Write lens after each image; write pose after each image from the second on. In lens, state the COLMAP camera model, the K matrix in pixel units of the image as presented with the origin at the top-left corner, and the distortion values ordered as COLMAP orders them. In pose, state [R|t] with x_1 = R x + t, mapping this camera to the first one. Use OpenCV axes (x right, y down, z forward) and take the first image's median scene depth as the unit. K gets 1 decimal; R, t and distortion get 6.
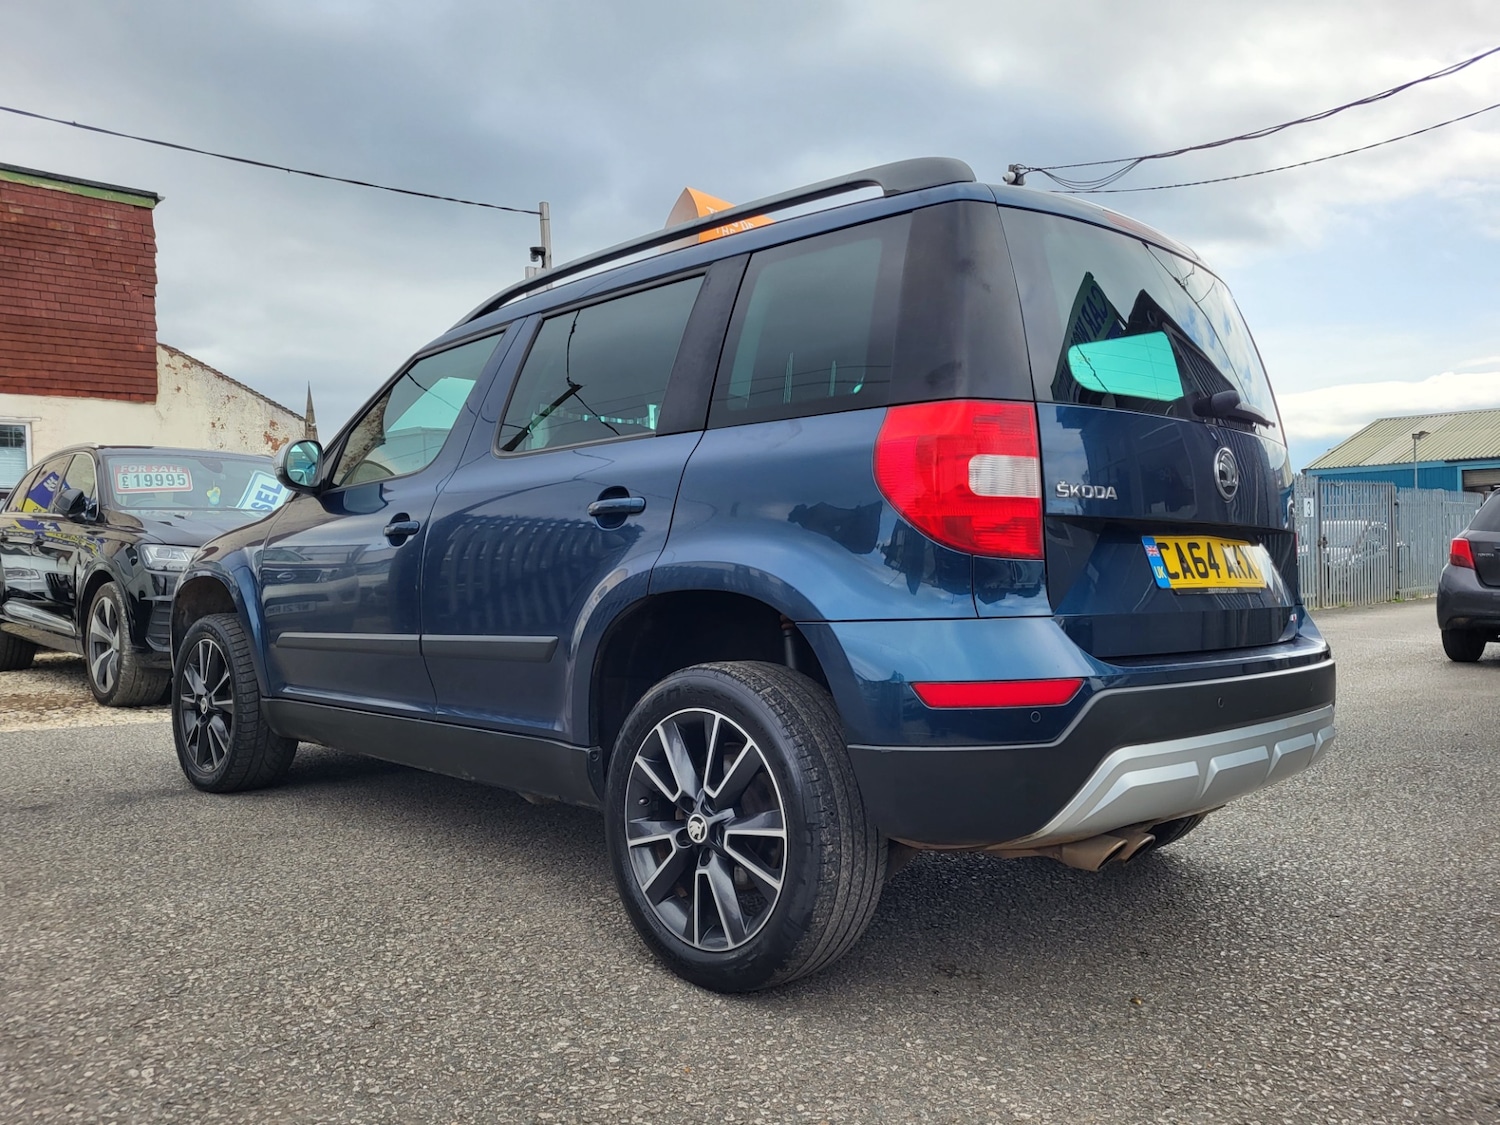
lens RADIAL K [[1157.1, 0, 746.6], [0, 1157.1, 553.0], [0, 0, 1]] dist [0.043389, -0.024378]
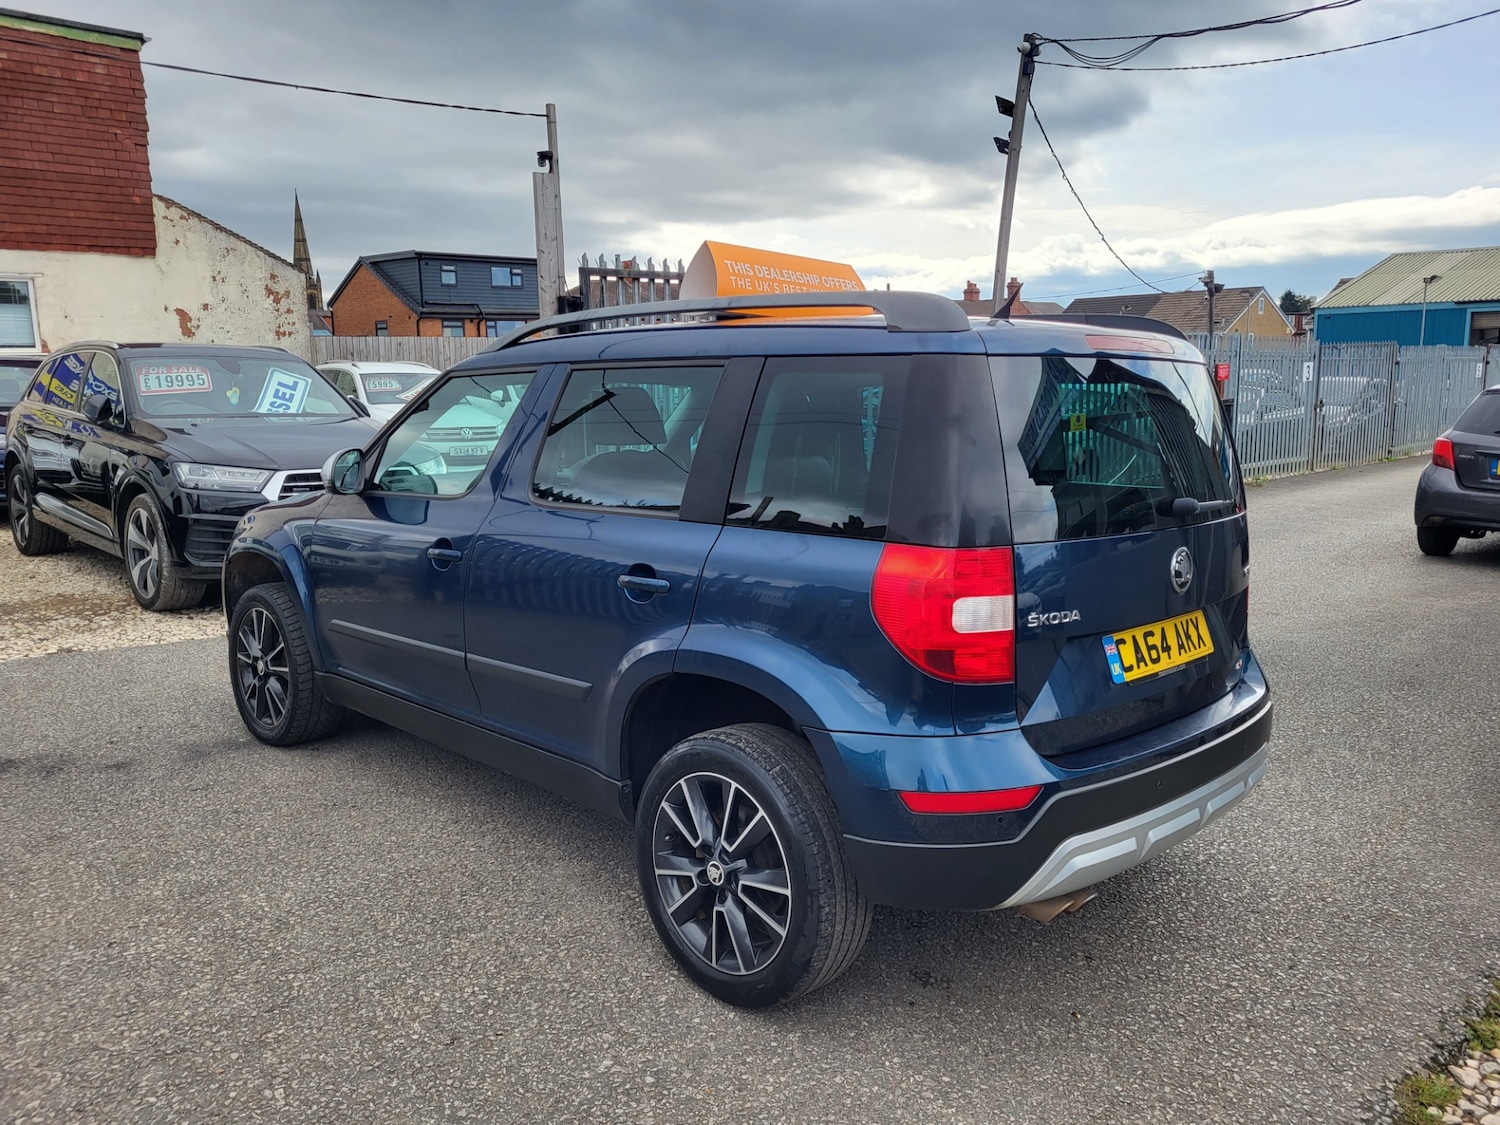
lens RADIAL K [[1157.1, 0, 746.9], [0, 1157.1, 539.9], [0, 0, 1]] dist [0.043389, -0.024378]
pose [[0.999943, 0.010564, 0.001585, -0.014910], [-0.010682, 0.989483, 0.144251, -0.256182], [-0.000045, -0.144260, 0.989540, -0.119886]]
